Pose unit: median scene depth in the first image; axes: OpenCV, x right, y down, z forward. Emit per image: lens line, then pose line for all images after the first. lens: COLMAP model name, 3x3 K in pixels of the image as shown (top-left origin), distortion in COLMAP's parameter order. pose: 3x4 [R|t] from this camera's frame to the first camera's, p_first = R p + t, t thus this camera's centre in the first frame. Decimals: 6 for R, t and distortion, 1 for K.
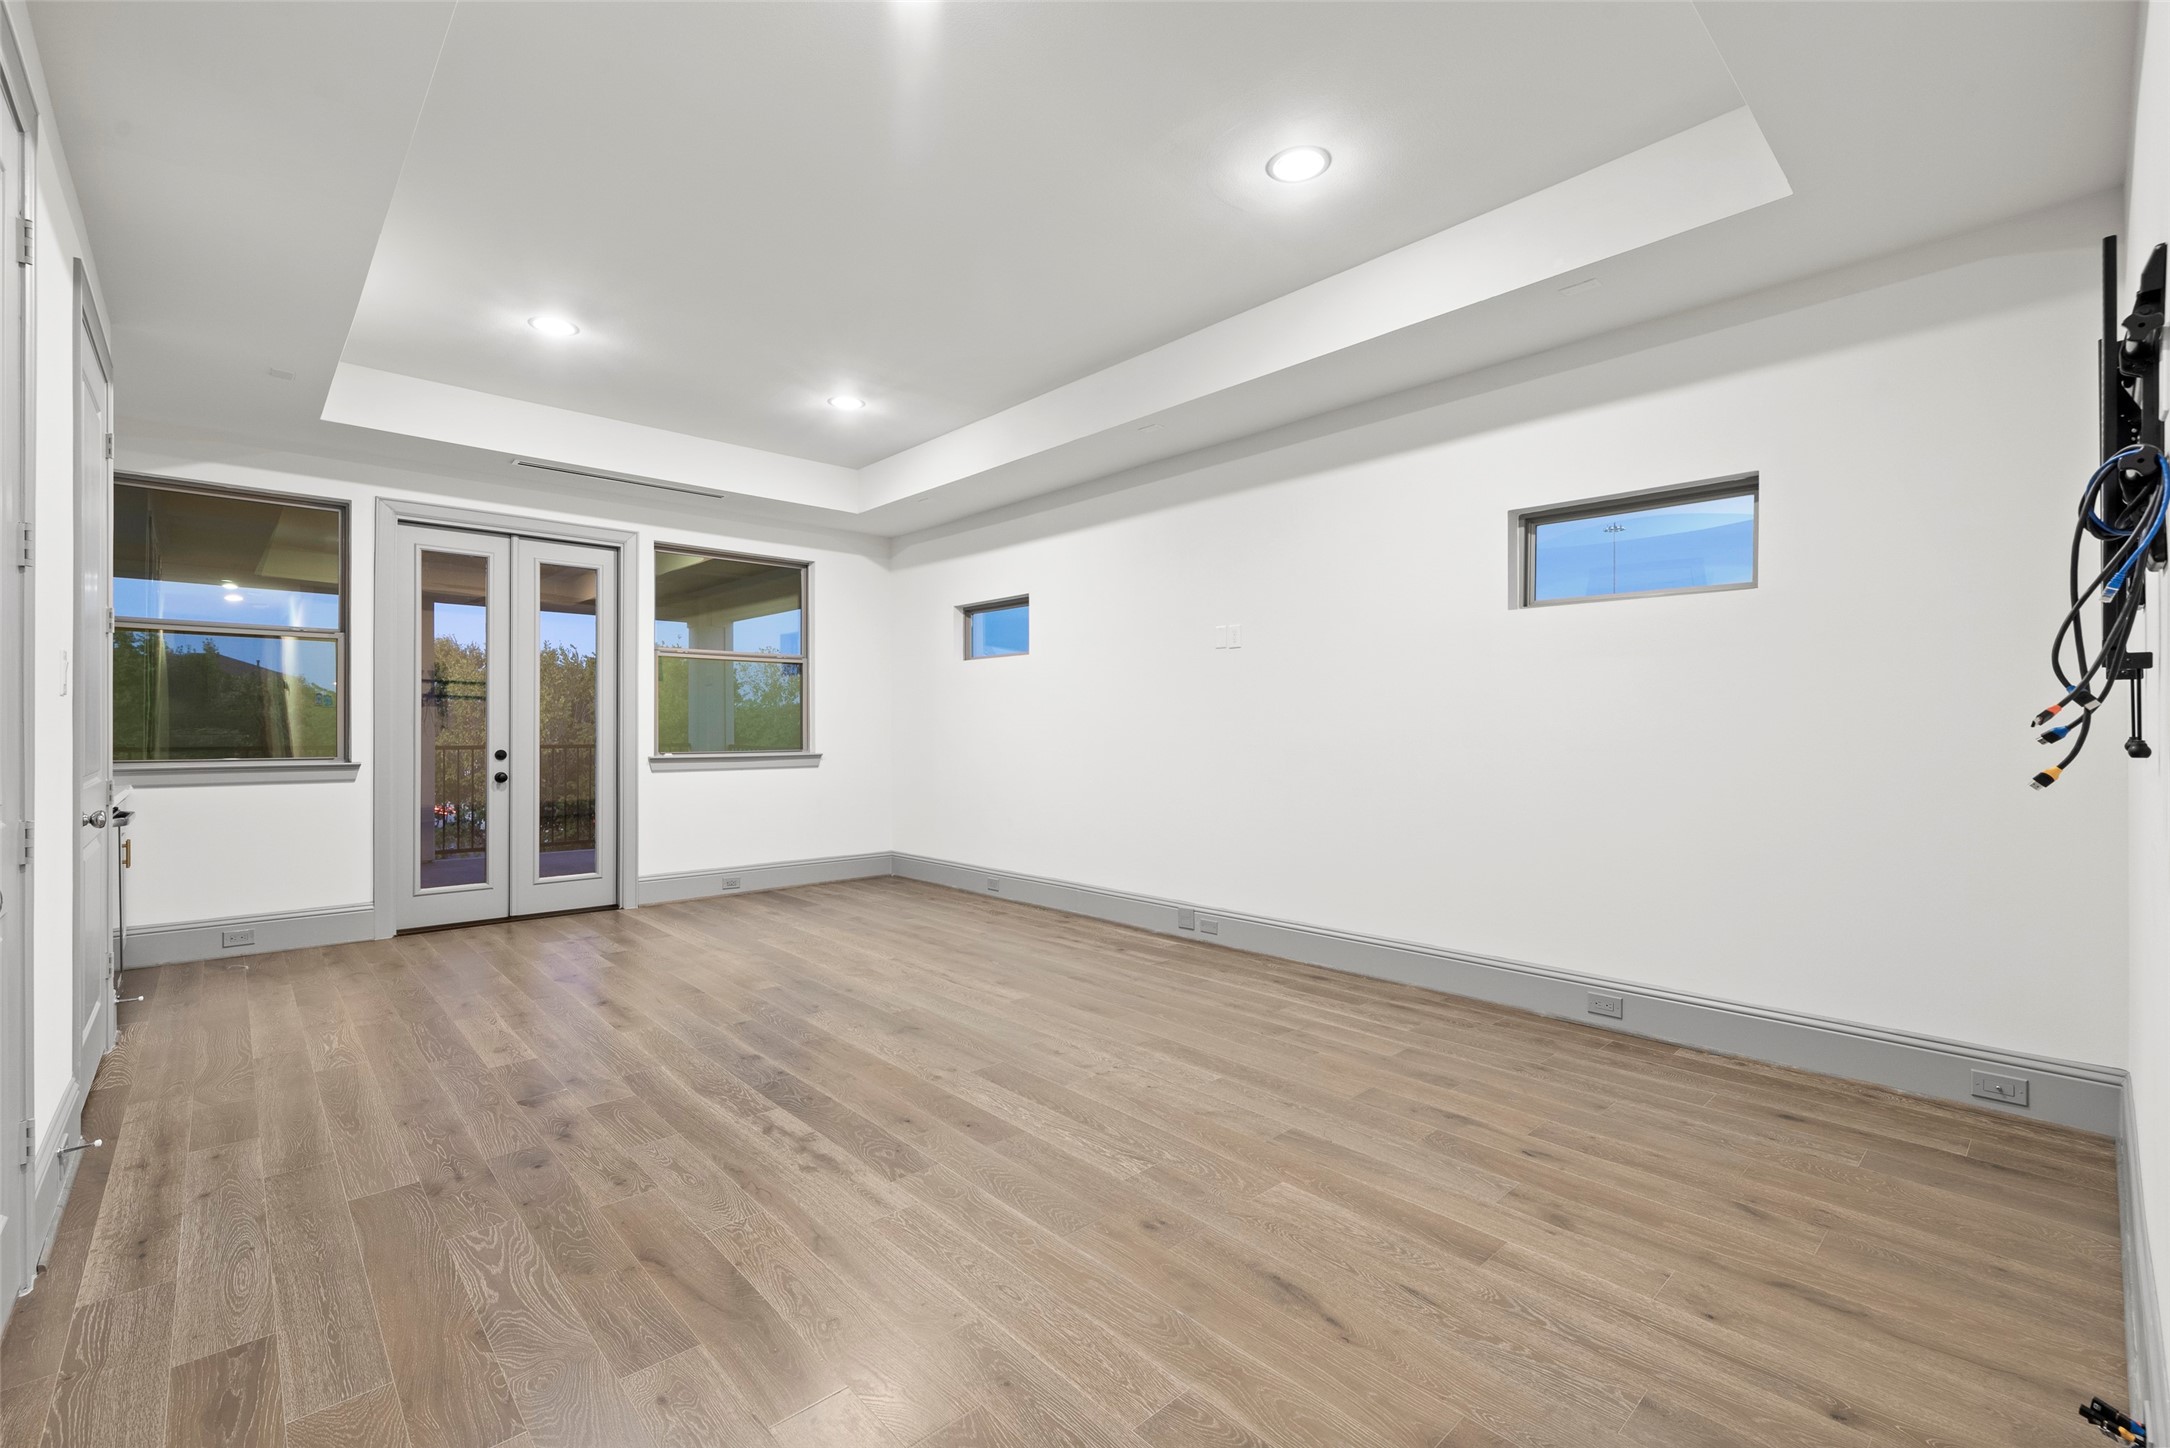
lens RADIAL K [[937.9, 0, 1093.7], [0, 937.9, 722.8], [0, 0, 1]] dist [-0.000687, -0.000856]
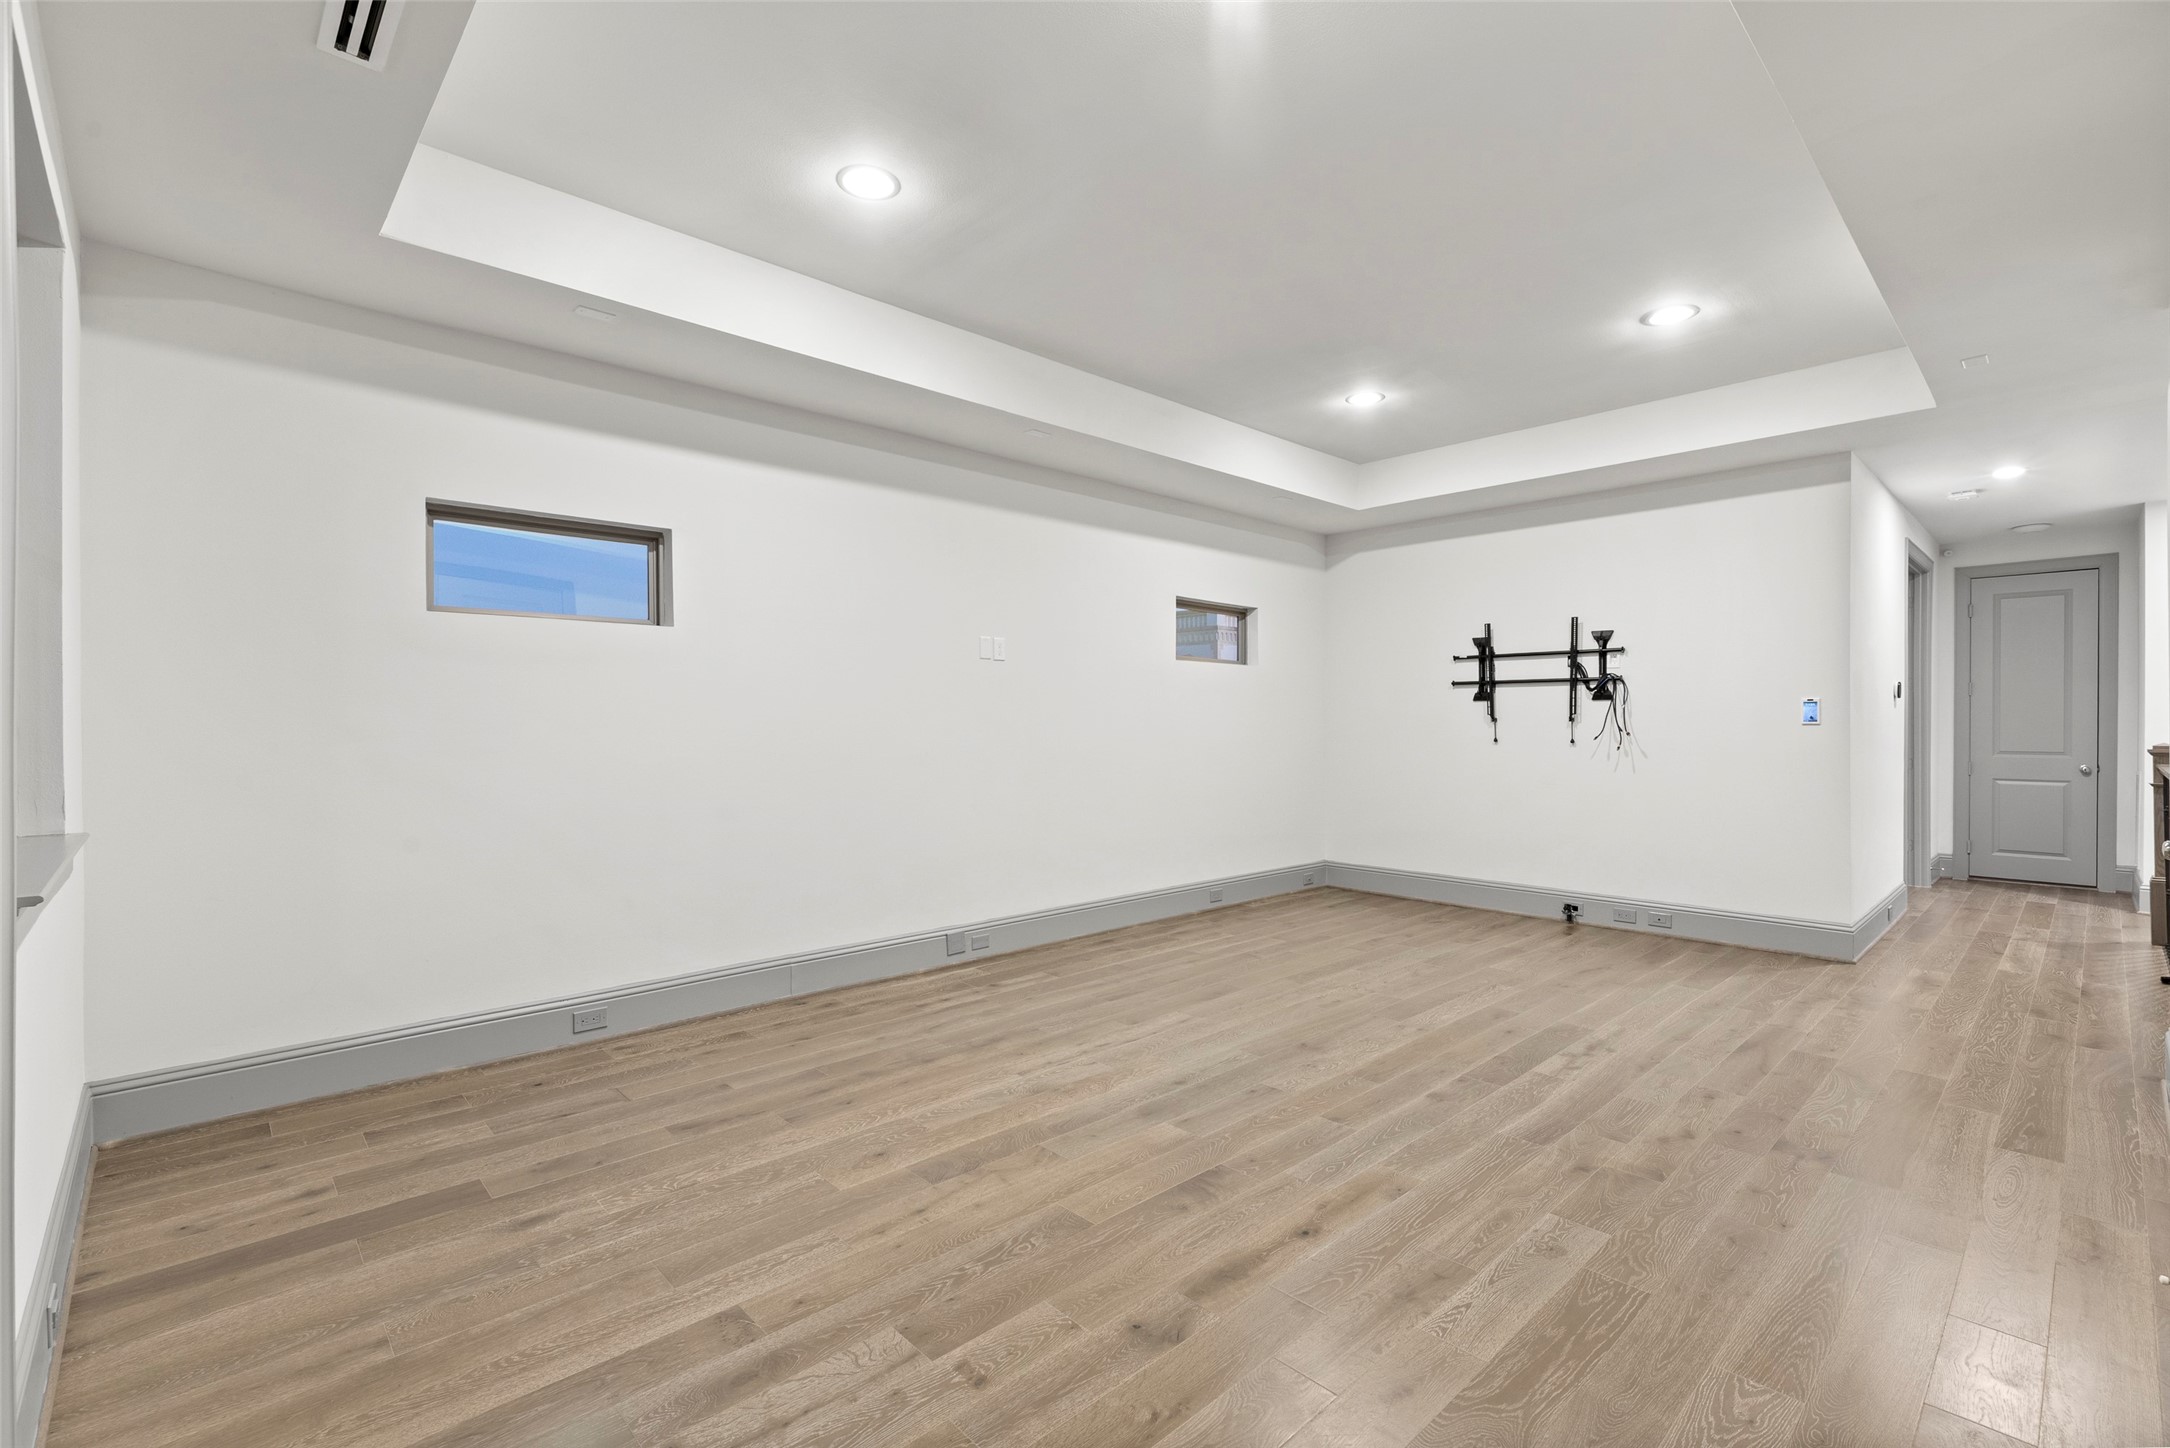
lens RADIAL K [[937.9, 0, 1092.7], [0, 937.9, 730.7], [0, 0, 1]] dist [-0.000687, -0.000856]
pose [[0.002081, -0.007792, 0.999967, -1.271116], [-0.002886, 0.999965, 0.007798, -0.017545], [-0.999994, -0.002902, 0.002058, 1.308100]]
